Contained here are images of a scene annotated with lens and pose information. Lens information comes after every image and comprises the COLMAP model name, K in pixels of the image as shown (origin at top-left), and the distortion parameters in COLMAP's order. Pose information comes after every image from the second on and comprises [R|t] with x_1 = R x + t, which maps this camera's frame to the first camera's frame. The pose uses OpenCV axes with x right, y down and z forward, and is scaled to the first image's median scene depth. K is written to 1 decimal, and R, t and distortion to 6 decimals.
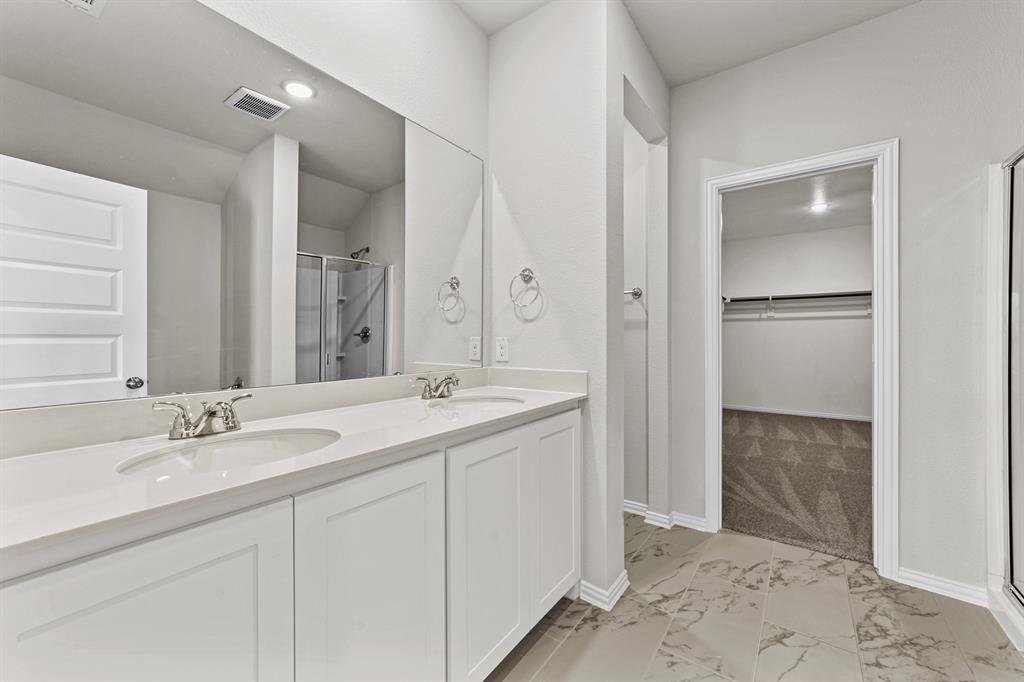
lens RADIAL K [[395.3, 0, 517.6], [0, 395.3, 338.7], [0, 0, 1]] dist [-0.002363, 0.000169]
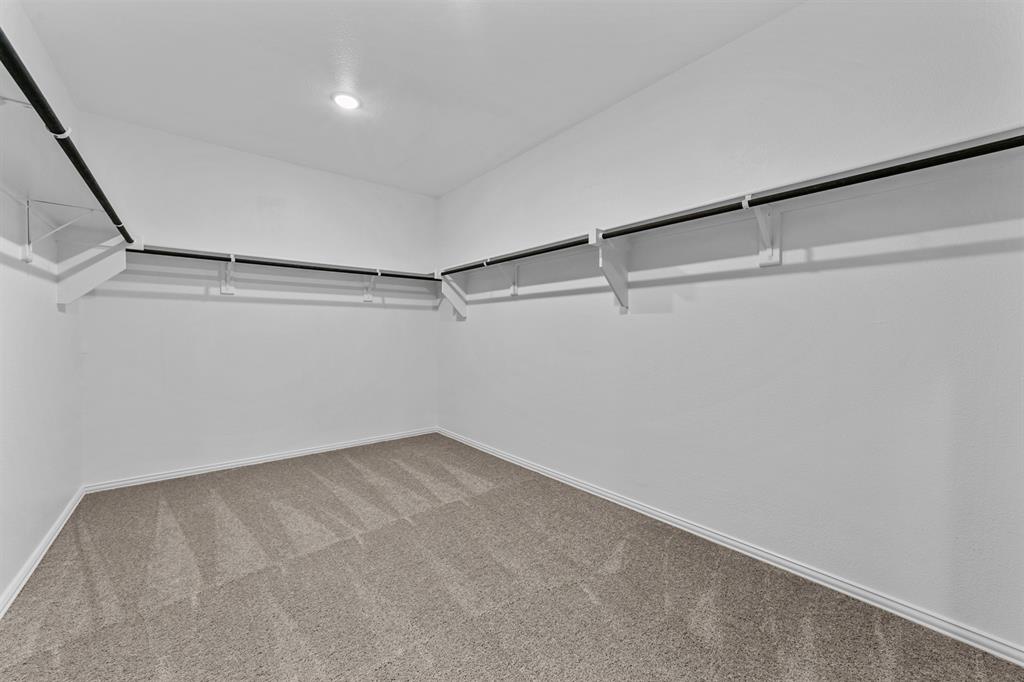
lens RADIAL K [[395.3, 0, 510.7], [0, 395.3, 339.2], [0, 0, 1]] dist [-0.002363, 0.000169]
pose [[0.257101, -0.006571, 0.966362, 0.209102], [-0.000970, 0.999975, 0.007058, 0.003313], [-0.966384, -0.002752, 0.257089, 0.476075]]
